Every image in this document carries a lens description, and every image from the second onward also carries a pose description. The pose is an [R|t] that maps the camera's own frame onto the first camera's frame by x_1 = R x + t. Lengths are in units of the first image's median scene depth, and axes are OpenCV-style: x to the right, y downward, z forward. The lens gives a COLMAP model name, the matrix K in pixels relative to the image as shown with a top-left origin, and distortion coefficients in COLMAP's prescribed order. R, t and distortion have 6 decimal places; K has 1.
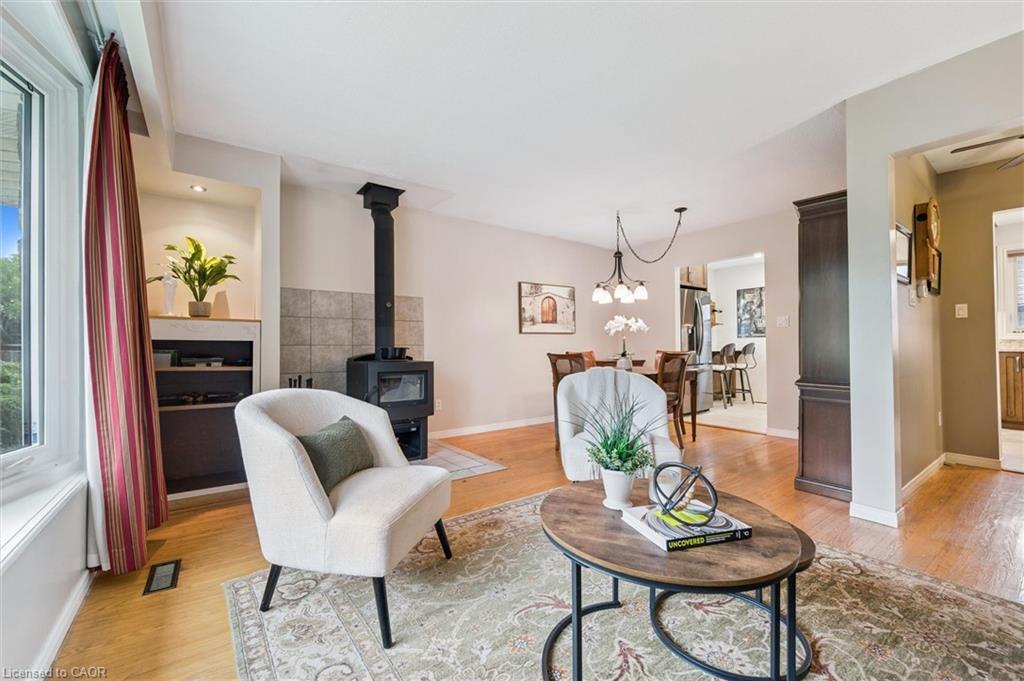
lens RADIAL K [[410.2, 0, 515.9], [0, 410.2, 341.0], [0, 0, 1]] dist [-0.002008, -0.000571]
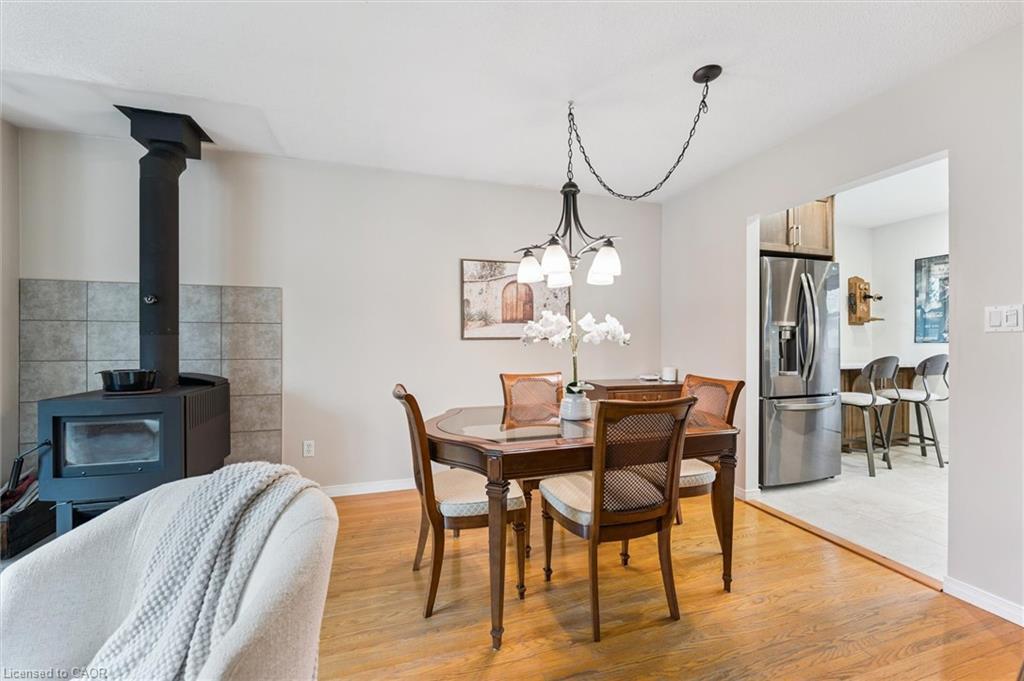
lens RADIAL K [[410.2, 0, 506.8], [0, 410.2, 340.1], [0, 0, 1]] dist [-0.002008, -0.000571]
pose [[0.945016, 0.007343, -0.326942, 0.279808], [-0.003319, 0.999912, 0.012862, -0.025196], [0.327007, -0.011070, 0.944957, 0.402598]]
